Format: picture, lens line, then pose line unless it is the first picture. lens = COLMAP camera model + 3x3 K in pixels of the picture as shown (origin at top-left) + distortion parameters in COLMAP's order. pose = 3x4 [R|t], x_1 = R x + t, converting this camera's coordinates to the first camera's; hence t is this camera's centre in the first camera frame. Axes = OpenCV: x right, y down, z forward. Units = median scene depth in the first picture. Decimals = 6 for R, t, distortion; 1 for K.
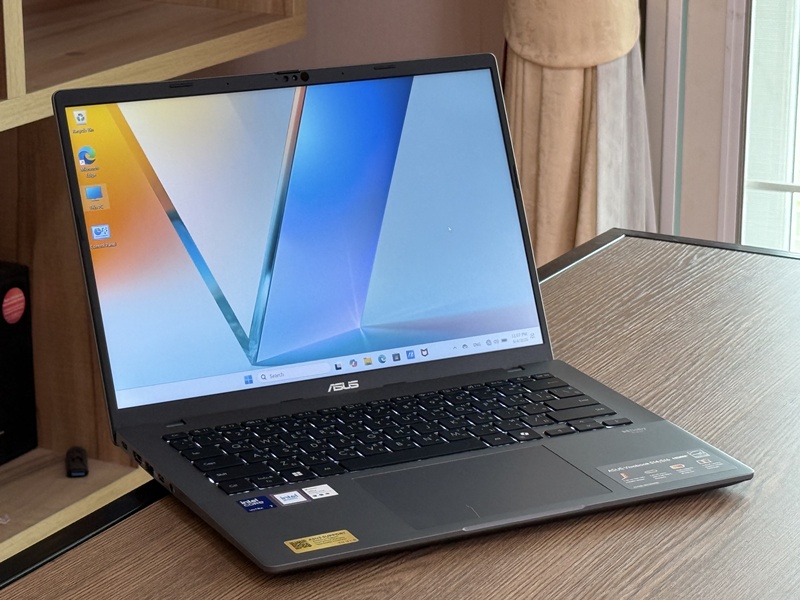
lens RADIAL K [[2337.0, 0, 377.3], [0, 2337.0, 299.8], [0, 0, 1]] dist [0.149491, 0.462411]
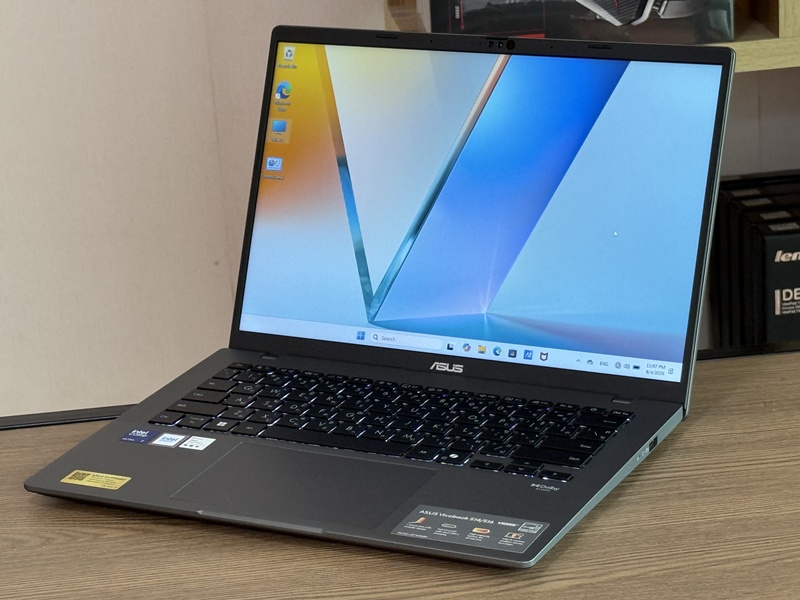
lens RADIAL K [[2337.0, 0, 377.3], [0, 2337.0, 299.8], [0, 0, 1]] dist [0.149491, 0.462411]
pose [[0.573027, 0.218373, -0.789907, 0.733052], [-0.170768, 0.974505, 0.145525, -0.127100], [0.801547, 0.051501, 0.595710, 0.405793]]
